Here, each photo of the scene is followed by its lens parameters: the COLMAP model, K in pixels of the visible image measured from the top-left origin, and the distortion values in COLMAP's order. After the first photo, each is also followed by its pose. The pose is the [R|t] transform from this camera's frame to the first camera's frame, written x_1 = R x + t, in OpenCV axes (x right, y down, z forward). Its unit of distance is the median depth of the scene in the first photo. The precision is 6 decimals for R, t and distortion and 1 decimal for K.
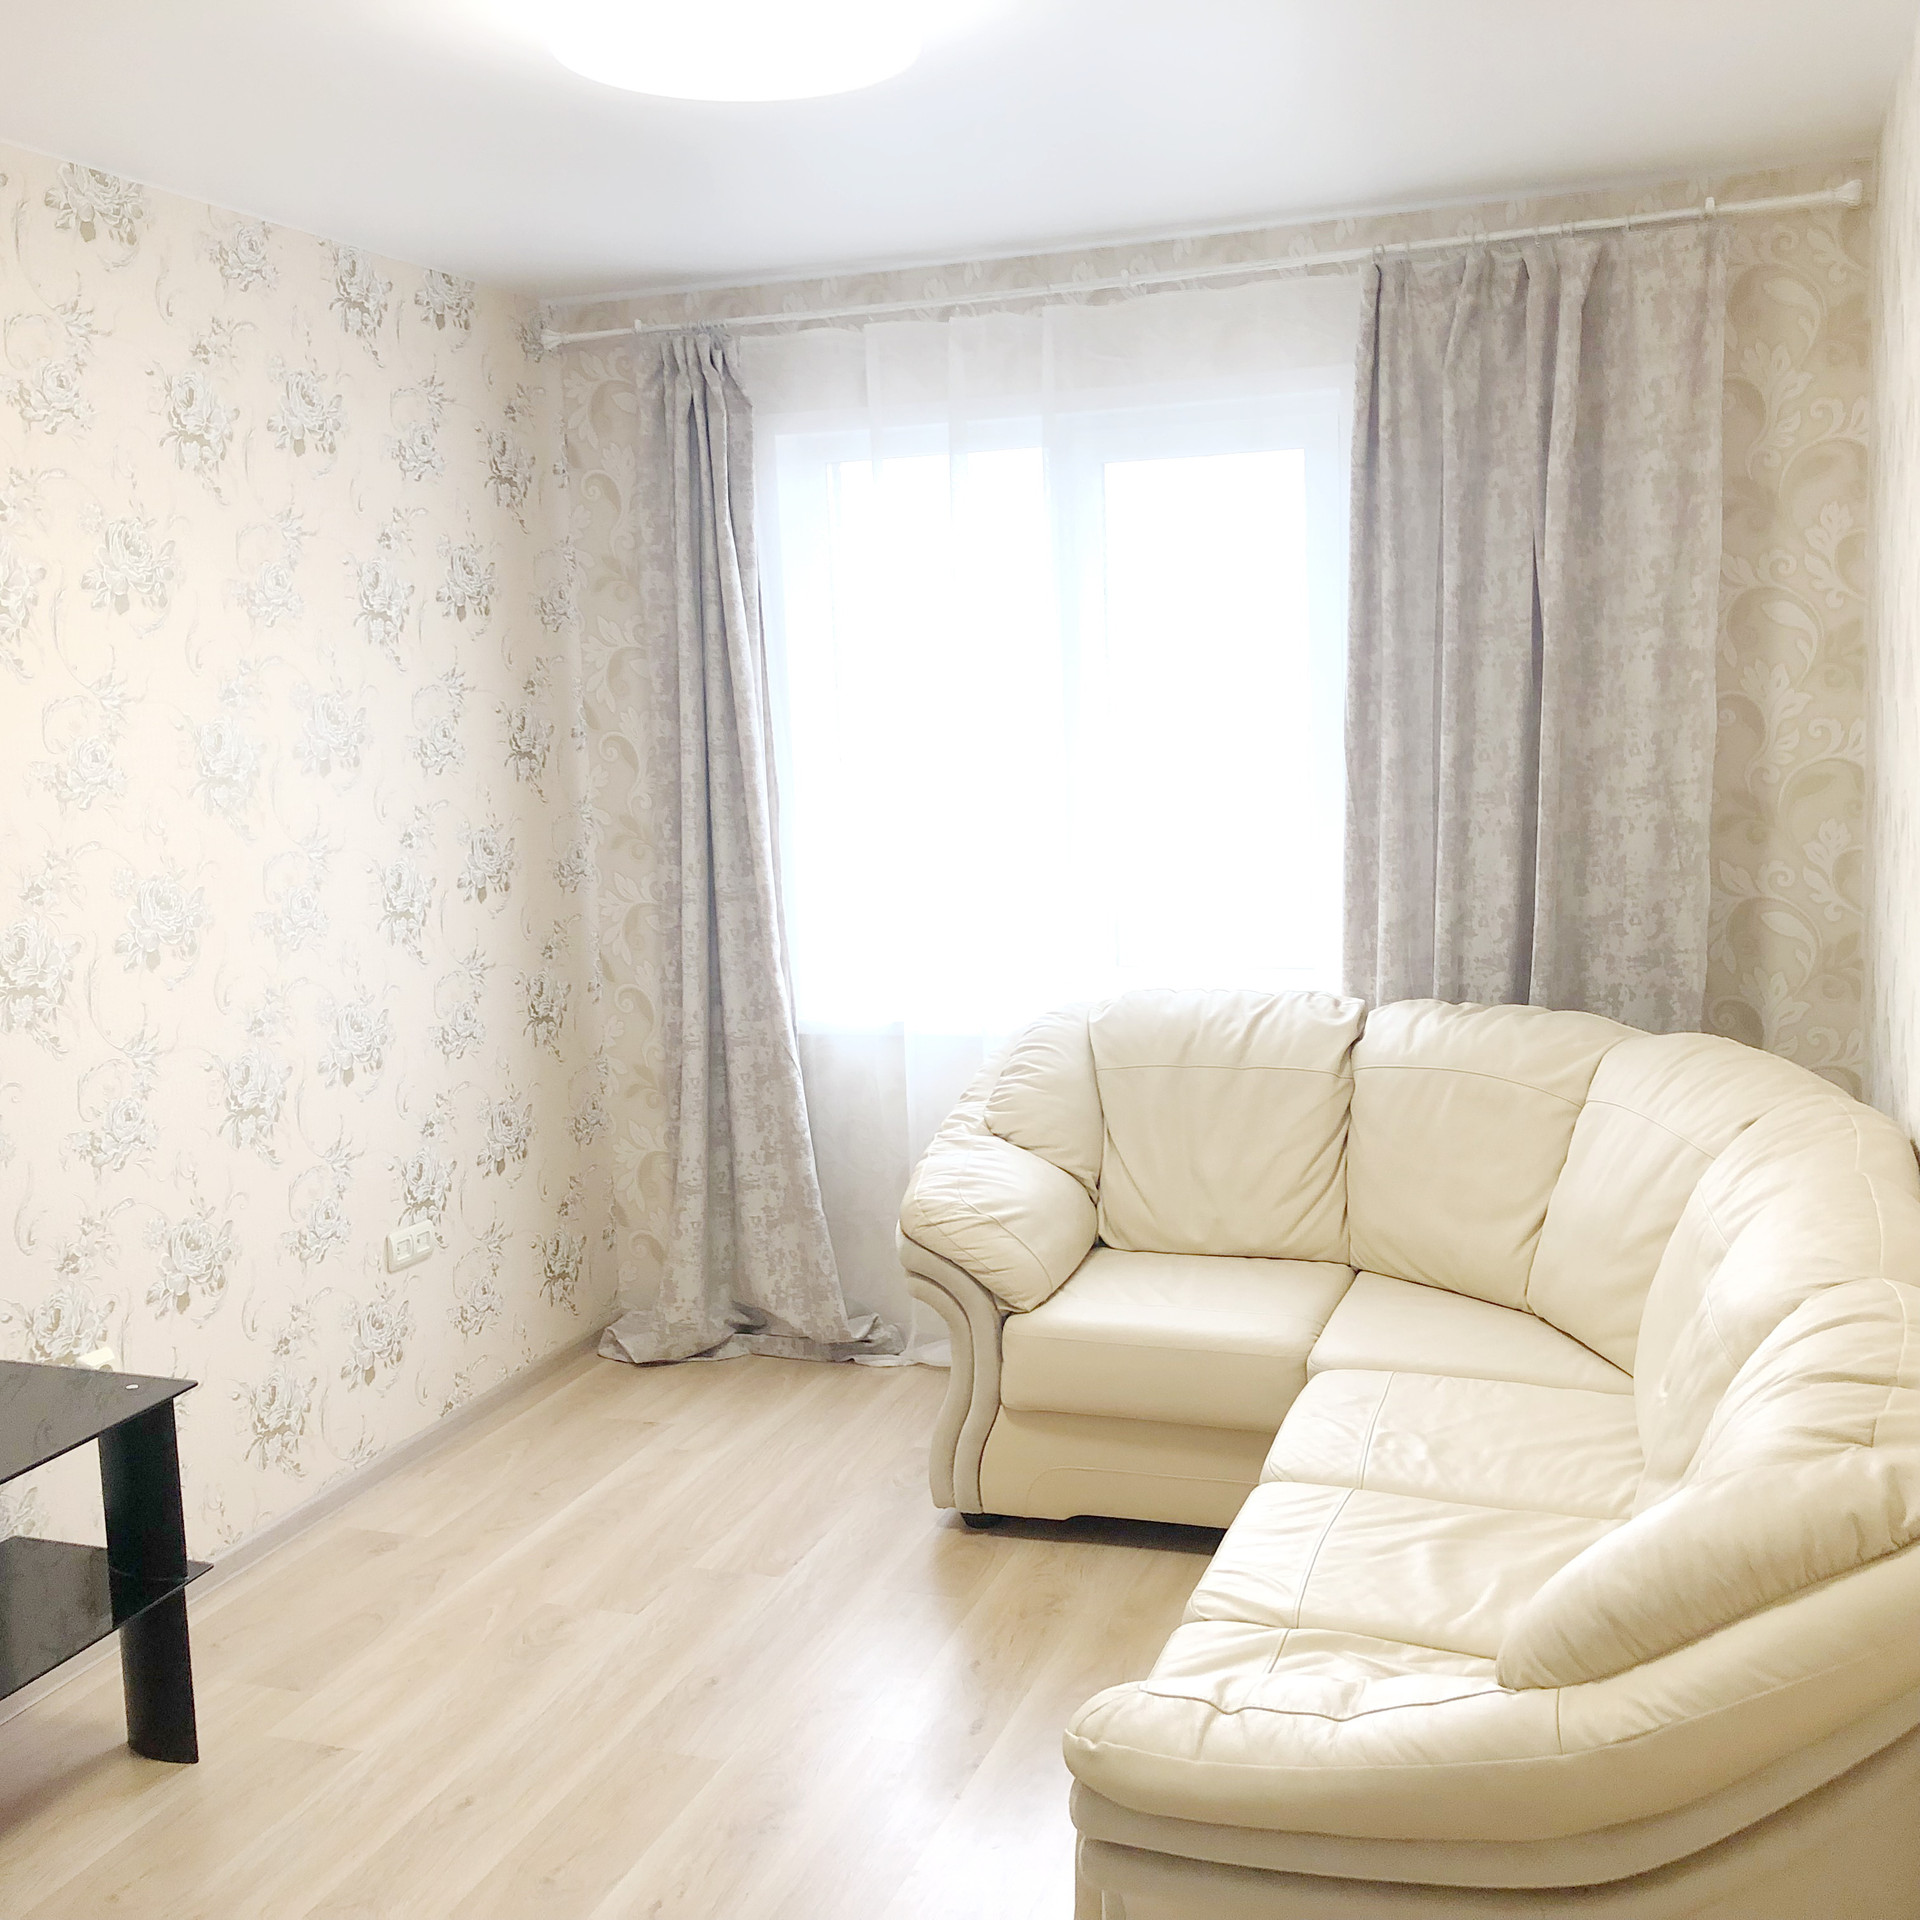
lens RADIAL K [[2186.1, 0, 963.7], [0, 2186.1, 914.6], [0, 0, 1]] dist [0.175508, -0.621309]
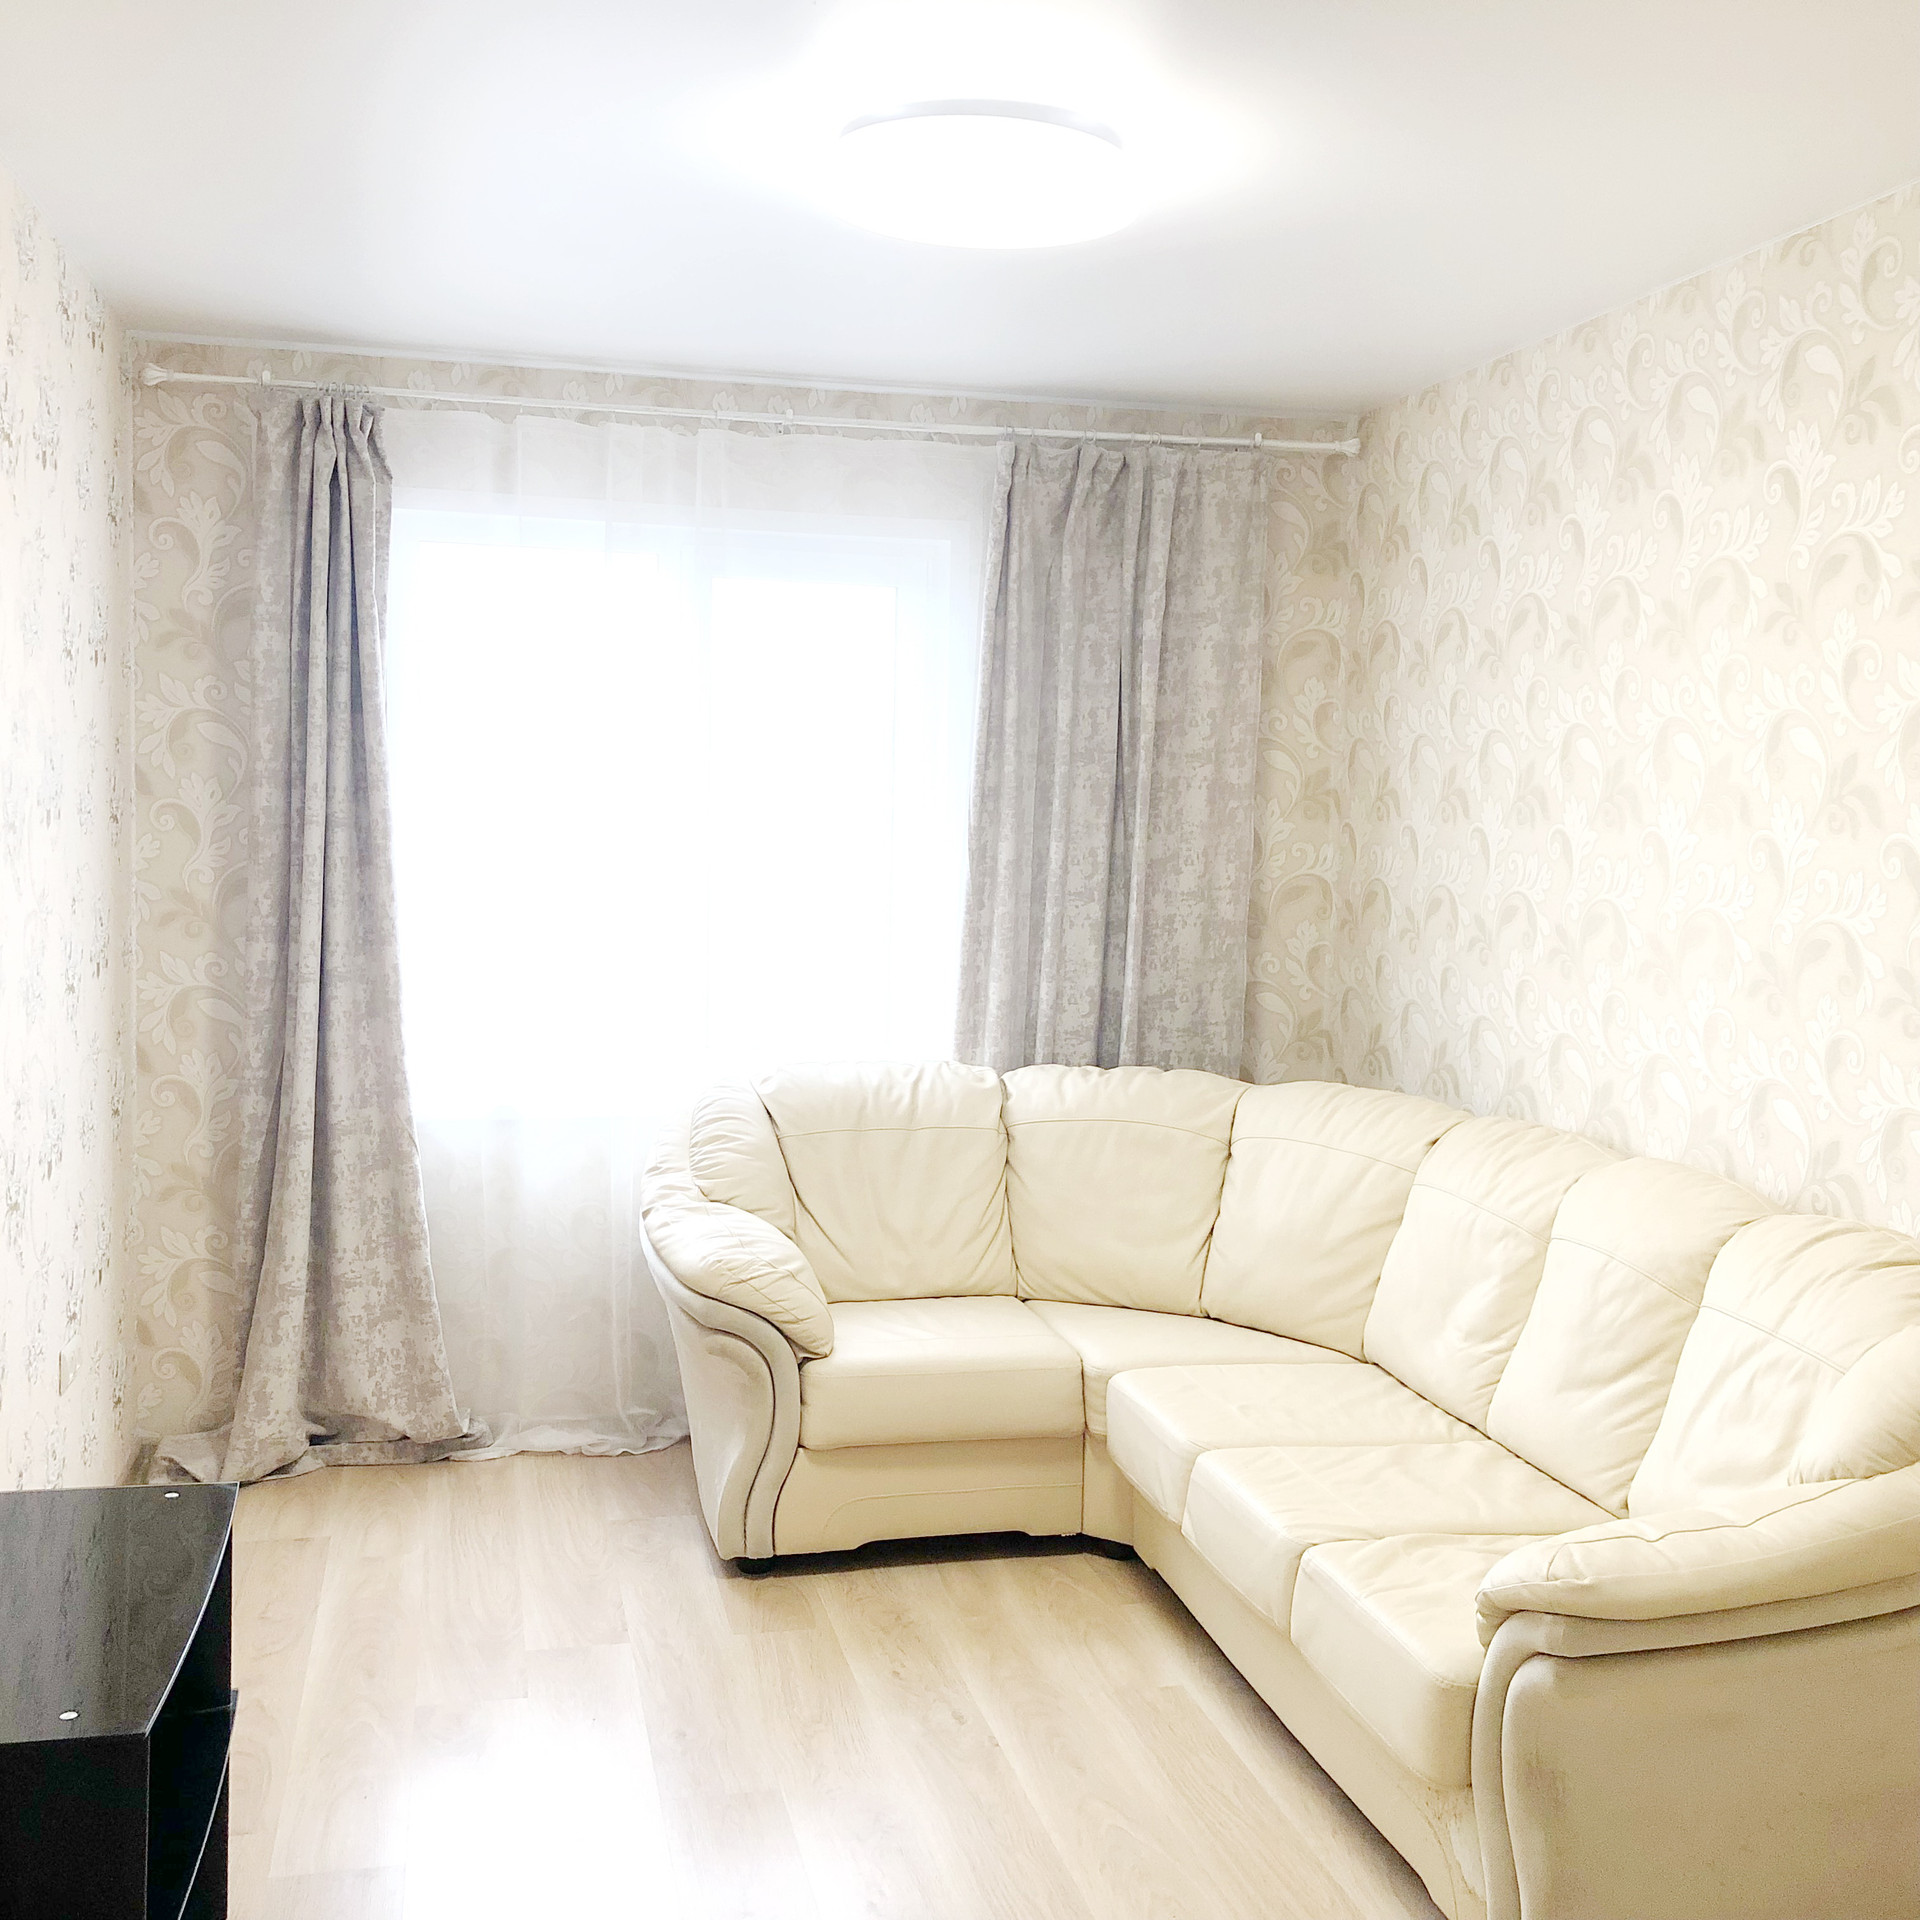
lens RADIAL K [[2186.1, 0, 963.7], [0, 2186.1, 914.6], [0, 0, 1]] dist [0.175508, -0.621309]
pose [[0.816661, 0.029047, 0.576387, -0.499930], [0.010076, 0.997863, -0.064563, 0.033286], [-0.577030, 0.058534, 0.814622, 0.070038]]
